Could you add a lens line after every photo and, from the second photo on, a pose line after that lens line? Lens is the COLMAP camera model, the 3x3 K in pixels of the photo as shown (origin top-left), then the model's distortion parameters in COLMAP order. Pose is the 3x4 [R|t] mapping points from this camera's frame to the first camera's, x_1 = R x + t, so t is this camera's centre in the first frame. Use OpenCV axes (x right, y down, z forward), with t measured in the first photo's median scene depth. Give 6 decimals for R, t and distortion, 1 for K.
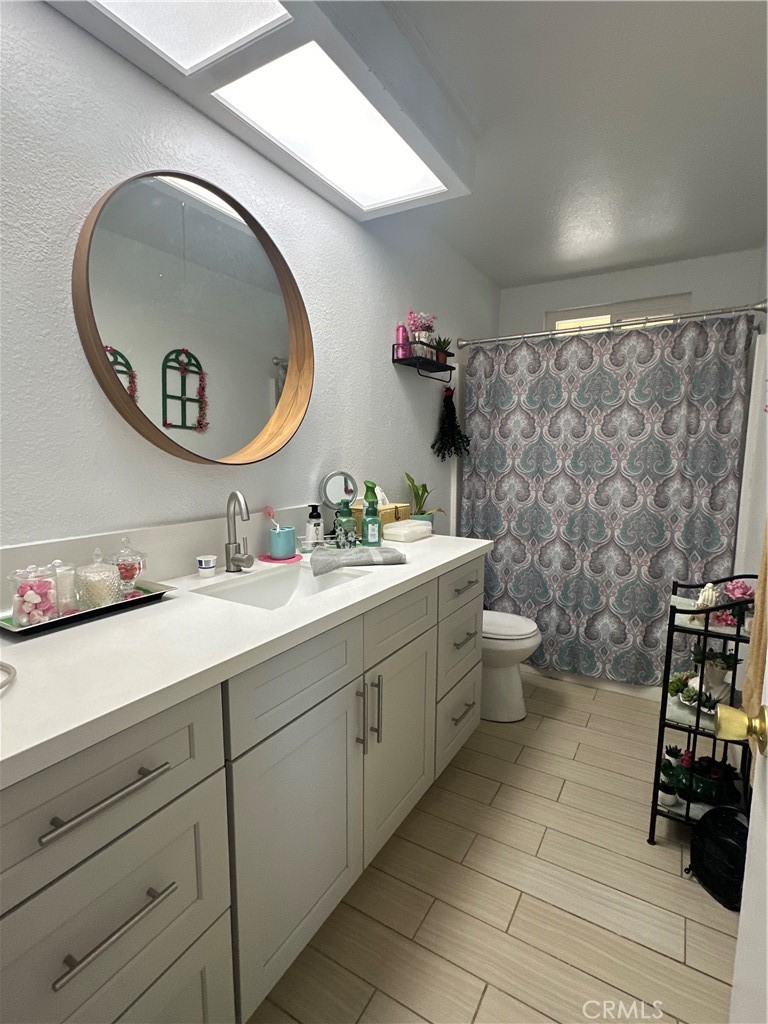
lens RADIAL K [[508.8, 0, 383.9], [0, 508.8, 514.4], [0, 0, 1]] dist [-0.006713, 0.001013]
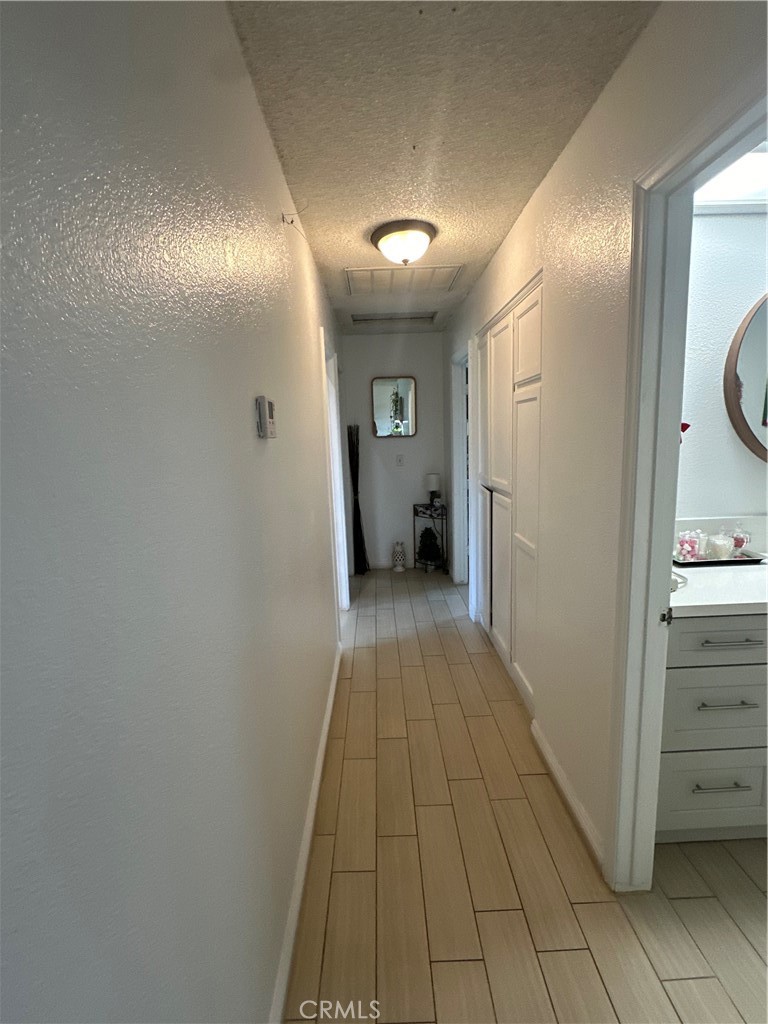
lens RADIAL K [[508.8, 0, 385.4], [0, 508.8, 515.6], [0, 0, 1]] dist [-0.006713, 0.001013]
pose [[0.528149, 0.112783, -0.841628, 0.287664], [-0.066641, 0.993589, 0.091327, -0.052160], [0.846532, 0.007852, 0.532279, -0.918360]]
